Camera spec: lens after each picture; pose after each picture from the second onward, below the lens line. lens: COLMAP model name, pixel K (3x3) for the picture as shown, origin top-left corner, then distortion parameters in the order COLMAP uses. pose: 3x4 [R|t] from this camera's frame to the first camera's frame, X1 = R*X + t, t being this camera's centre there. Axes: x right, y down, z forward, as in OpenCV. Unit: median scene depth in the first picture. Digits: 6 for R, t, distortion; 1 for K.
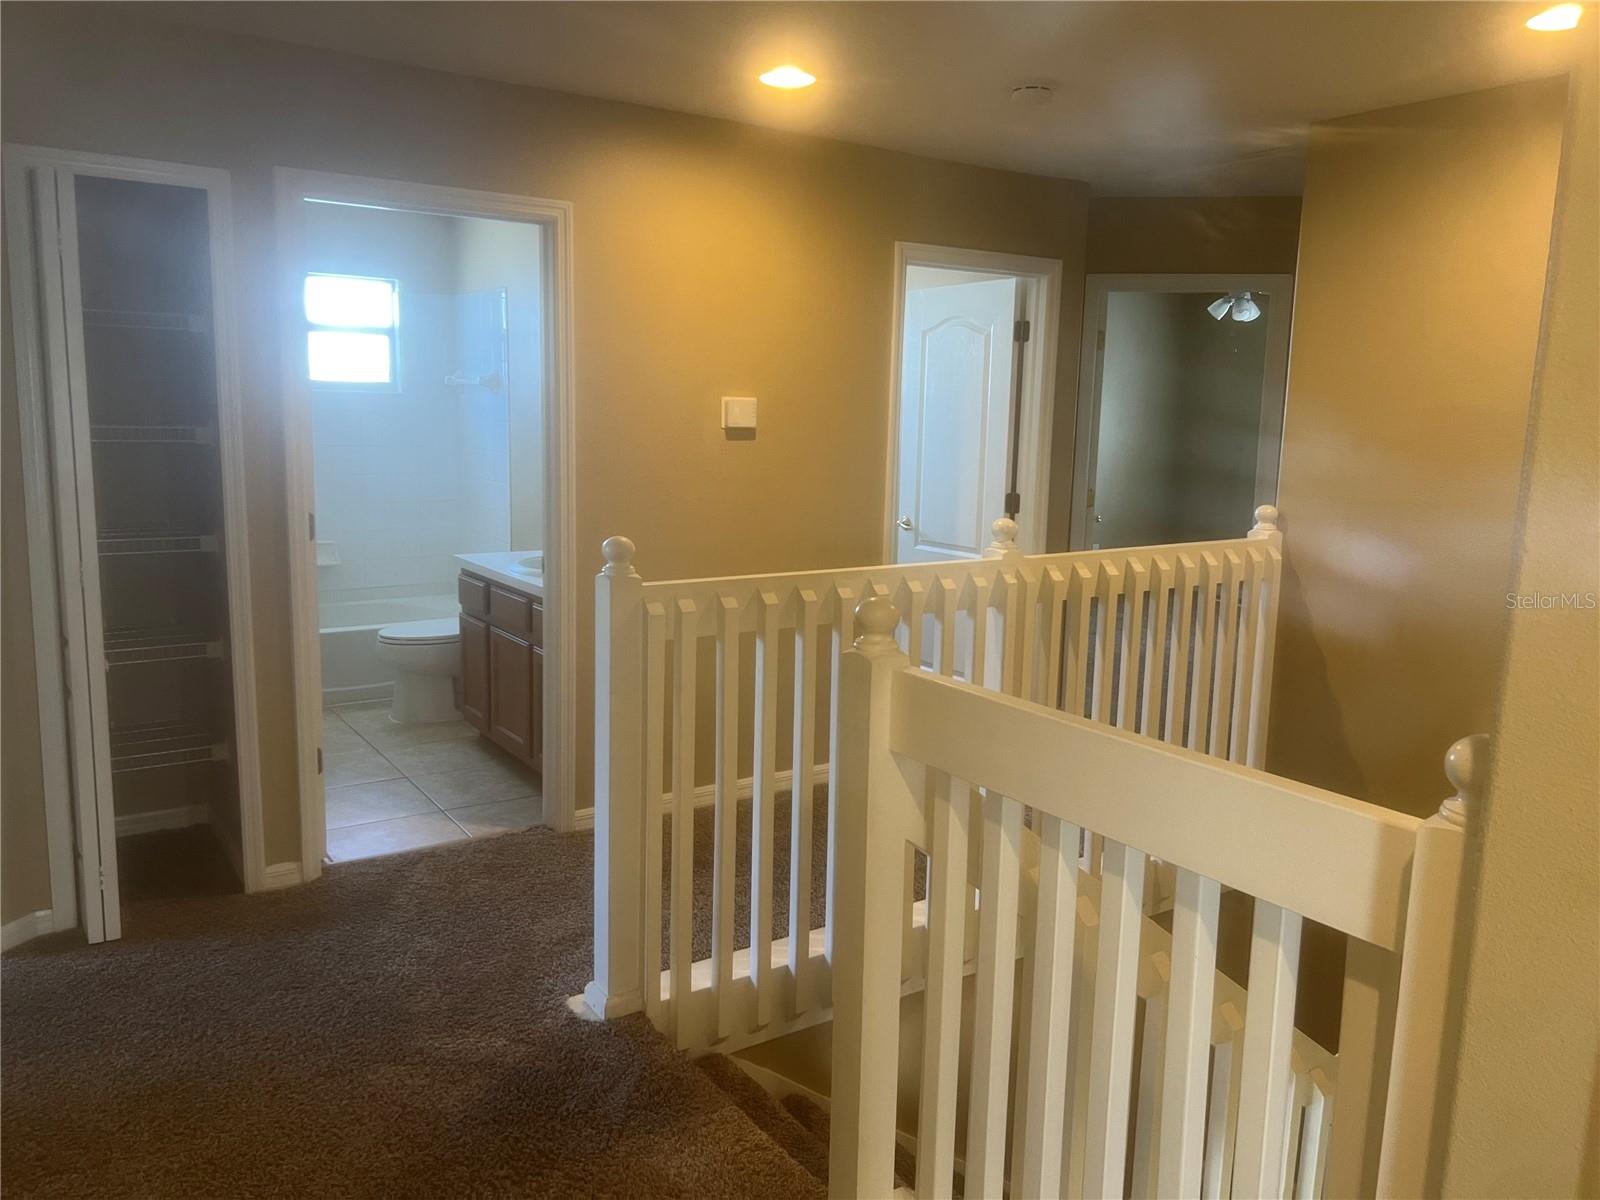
lens RADIAL K [[1211.7, 0, 802.4], [0, 1211.7, 581.0], [0, 0, 1]] dist [0.074933, -0.065413]
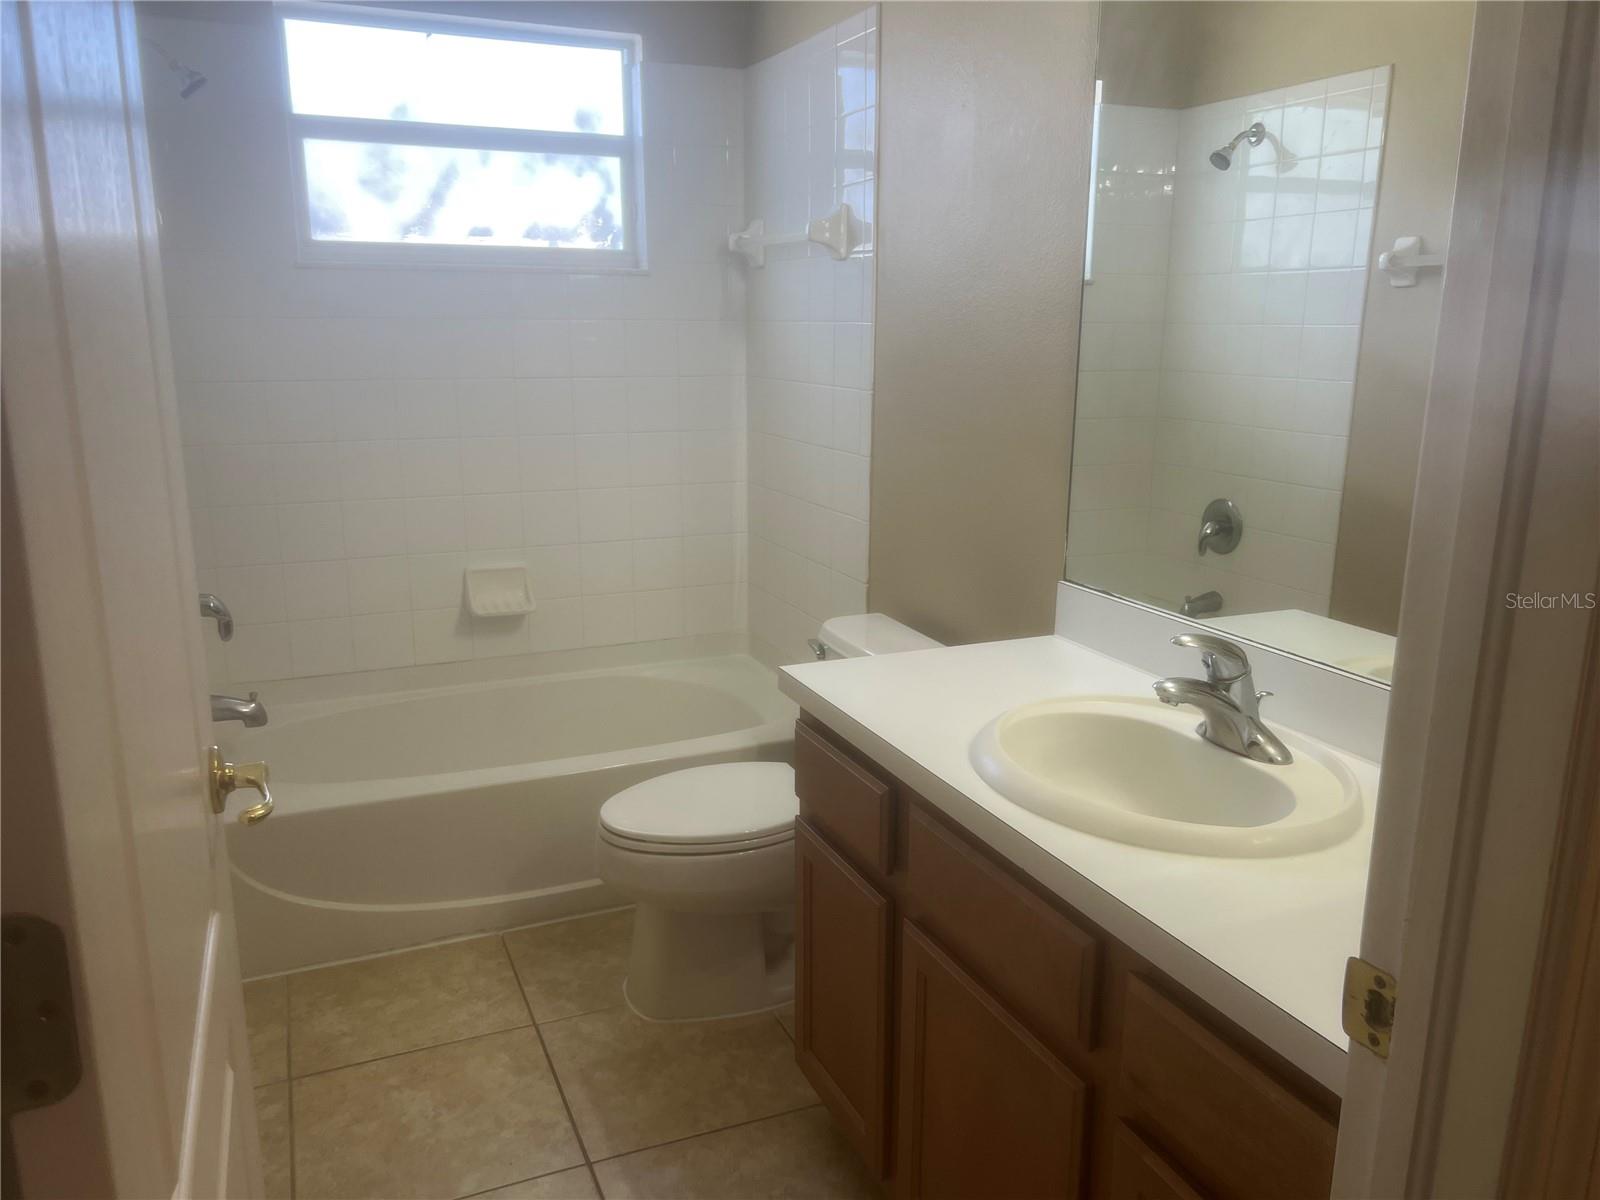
lens RADIAL K [[1214.9, 0, 800.2], [0, 1214.9, 603.2], [0, 0, 1]] dist [0.003569, 0.003394]
pose [[0.981784, 0.021638, -0.188766, -0.170562], [-0.007201, 0.997018, 0.076834, -0.056407], [0.189866, -0.074075, 0.979012, 0.517409]]
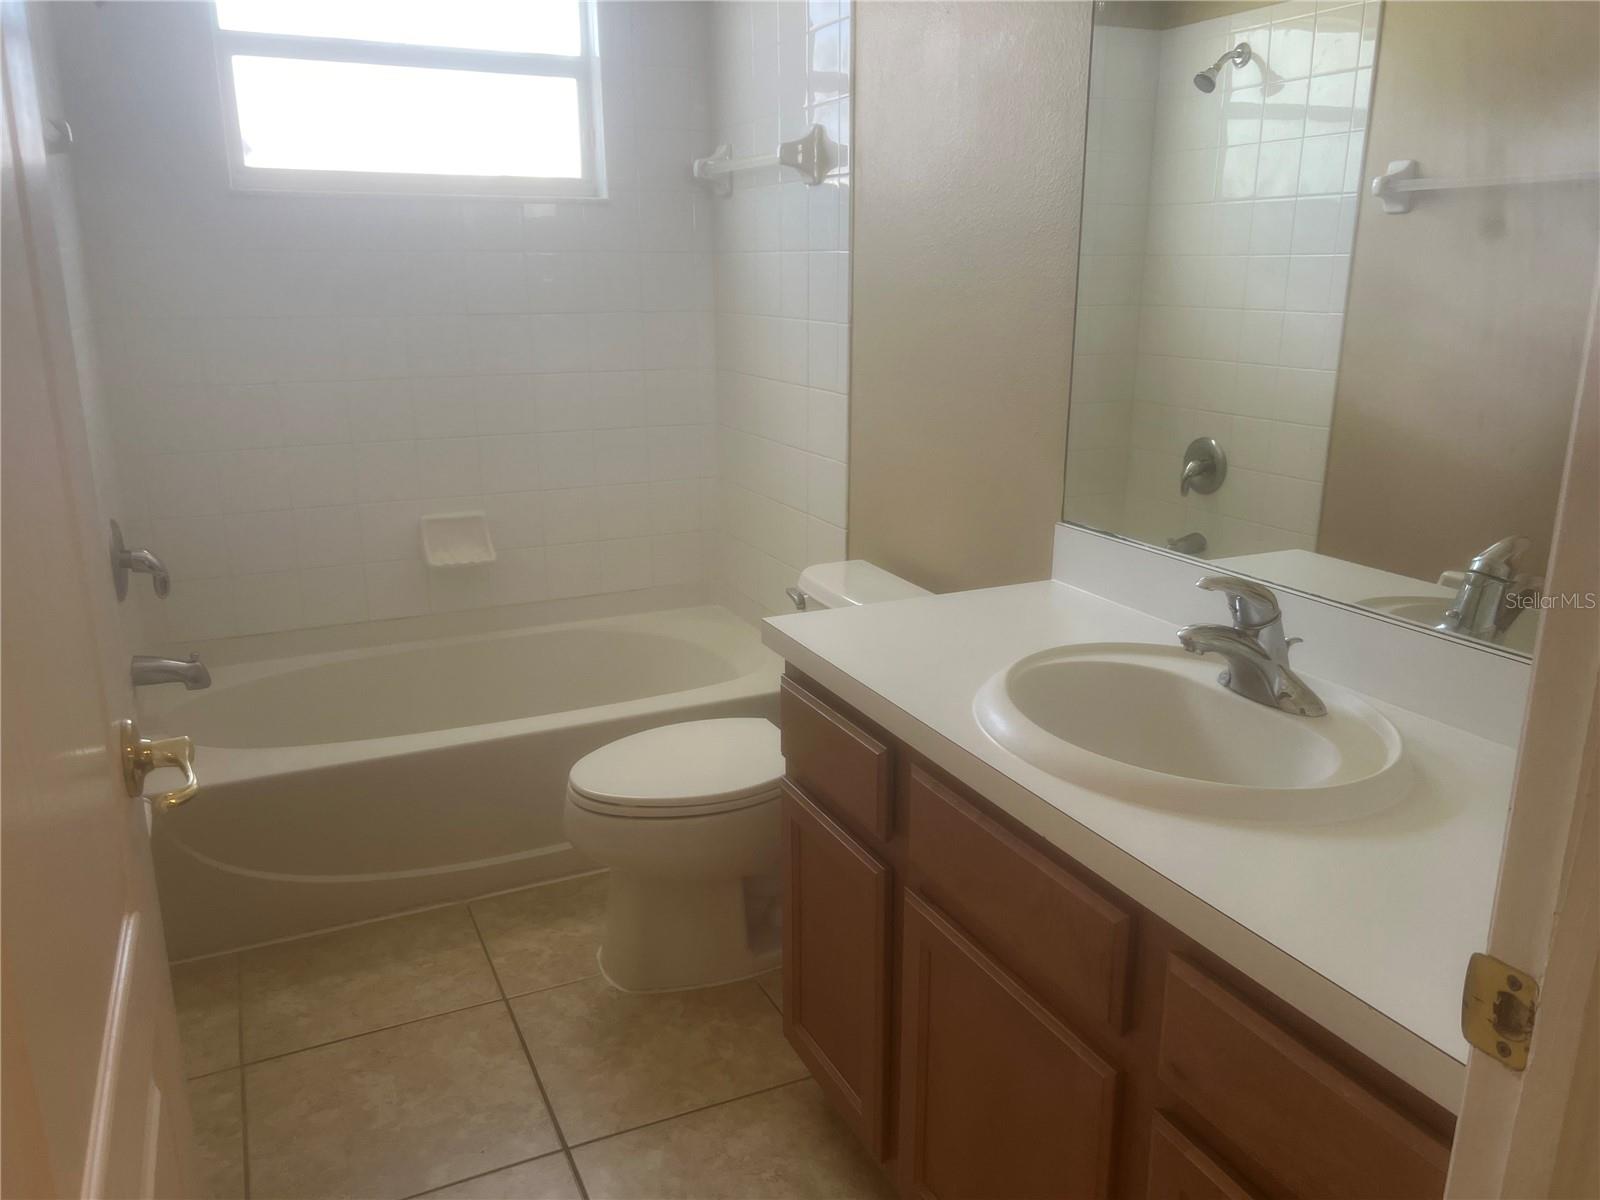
lens RADIAL K [[1200.8, 0, 799.7], [0, 1200.8, 594.1], [0, 0, 1]] dist [0.012023, -0.002871]
pose [[0.987794, 0.013668, -0.155162, -0.181417], [0.003712, 0.993795, 0.111169, -0.053555], [0.155718, -0.110388, 0.981614, 0.541956]]
